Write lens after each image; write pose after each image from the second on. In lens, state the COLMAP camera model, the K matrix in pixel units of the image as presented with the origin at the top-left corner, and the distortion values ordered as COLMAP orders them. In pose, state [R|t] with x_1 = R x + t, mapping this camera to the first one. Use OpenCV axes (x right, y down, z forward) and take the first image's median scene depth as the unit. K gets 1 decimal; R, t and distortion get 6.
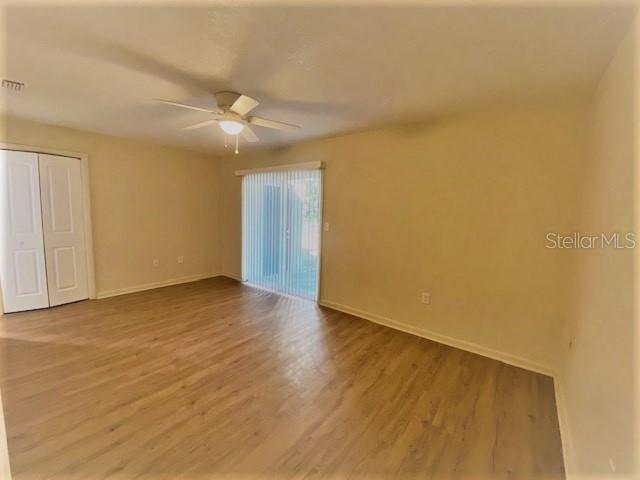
lens RADIAL K [[260.7, 0, 317.7], [0, 260.7, 238.6], [0, 0, 1]] dist [0.035792, -0.027680]
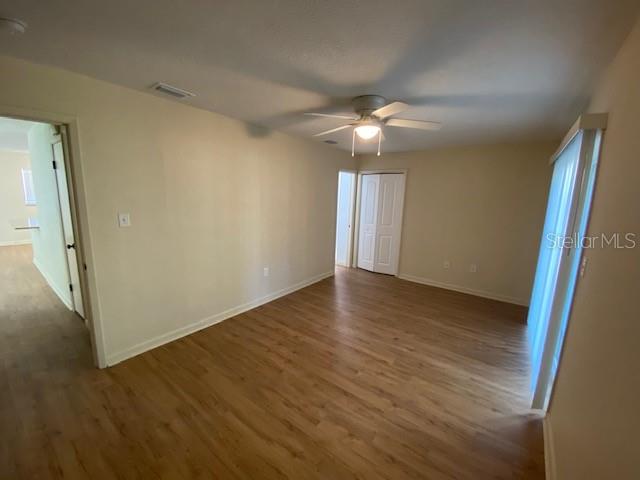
lens RADIAL K [[260.7, 0, 317.7], [0, 260.7, 238.6], [0, 0, 1]] dist [0.035792, -0.027680]
pose [[0.014085, 0.133243, -0.990983, 0.555398], [-0.135688, 0.982169, 0.130129, -0.105007], [0.990651, 0.132632, 0.031914, 0.680436]]
